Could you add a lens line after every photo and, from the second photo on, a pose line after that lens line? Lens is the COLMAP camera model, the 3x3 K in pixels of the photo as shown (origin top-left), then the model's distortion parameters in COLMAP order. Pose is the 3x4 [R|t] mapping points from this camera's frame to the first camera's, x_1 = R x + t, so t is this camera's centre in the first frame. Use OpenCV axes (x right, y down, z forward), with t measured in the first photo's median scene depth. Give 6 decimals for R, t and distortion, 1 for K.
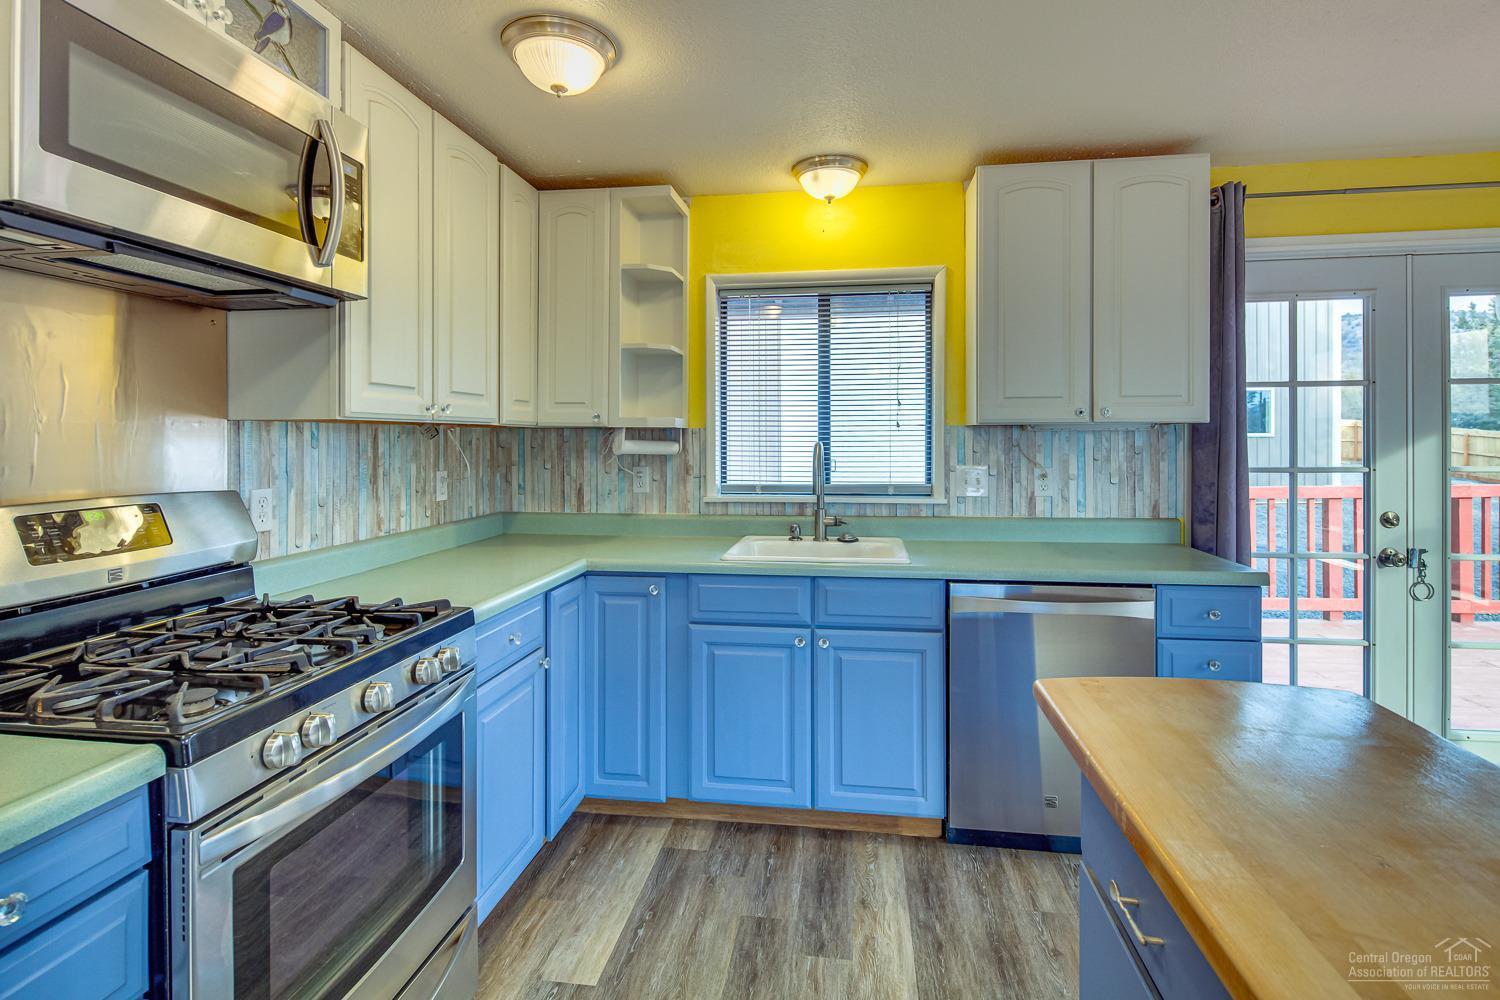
lens RADIAL K [[738.8, 0, 748.3], [0, 738.8, 437.0], [0, 0, 1]] dist [0.002053, -0.000180]
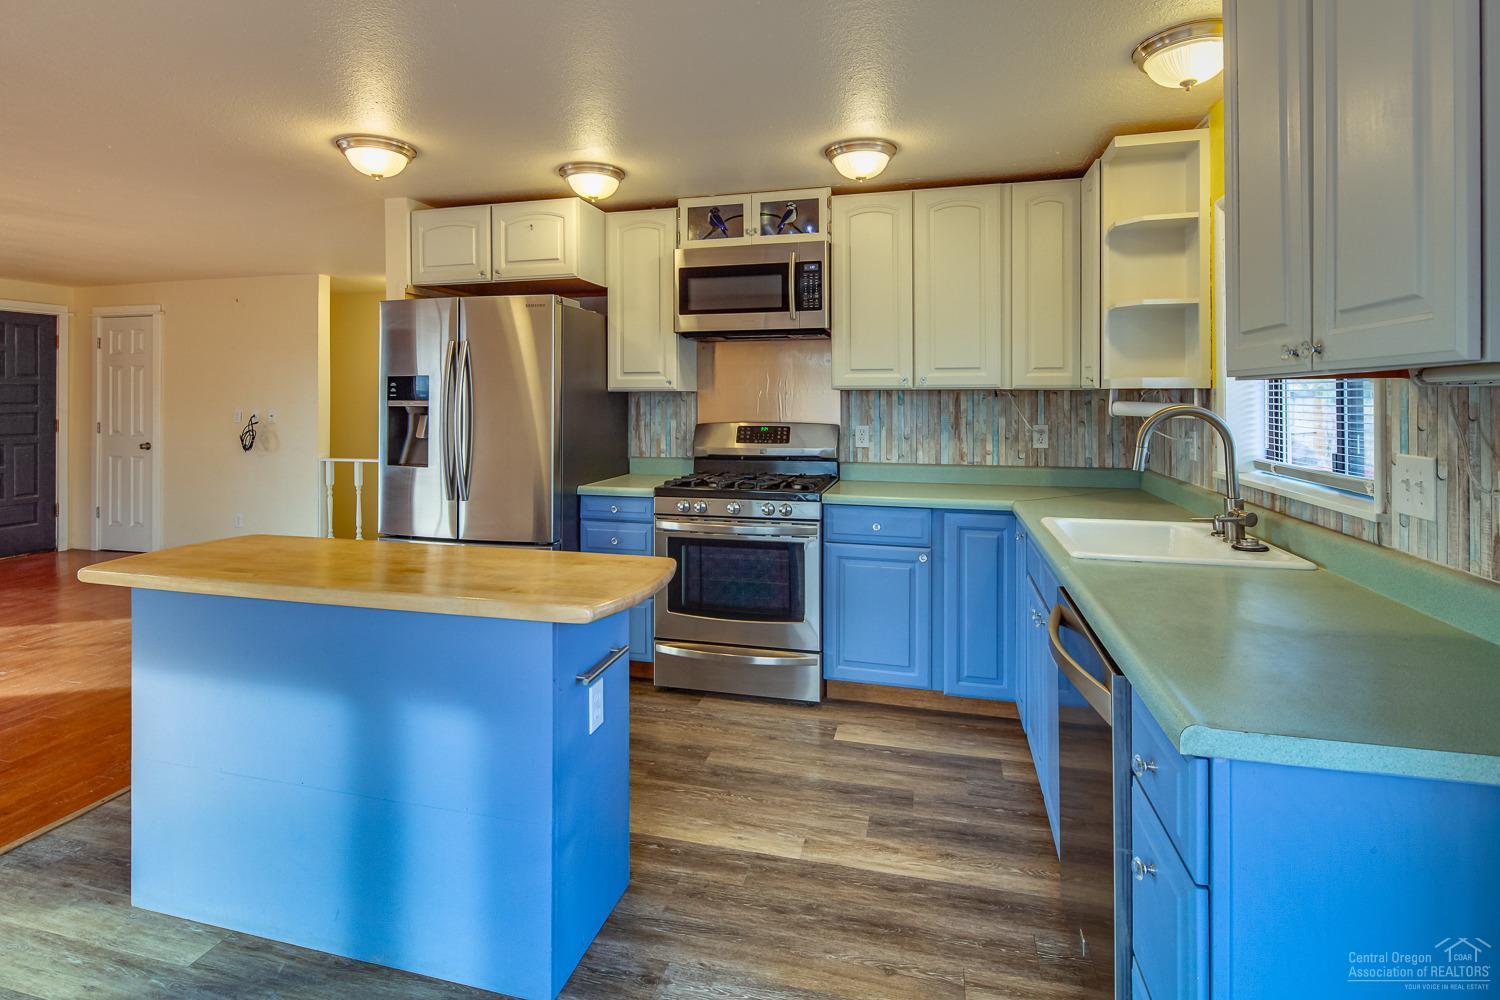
lens RADIAL K [[733.7, 0, 745.6], [0, 733.7, 396.2], [0, 0, 1]] dist [0.000073, -0.000399]
pose [[-0.101459, -0.001199, -0.994839, 1.154875], [0.002878, 0.999995, -0.001498, -0.003857], [0.994836, -0.003015, -0.101455, 0.799552]]
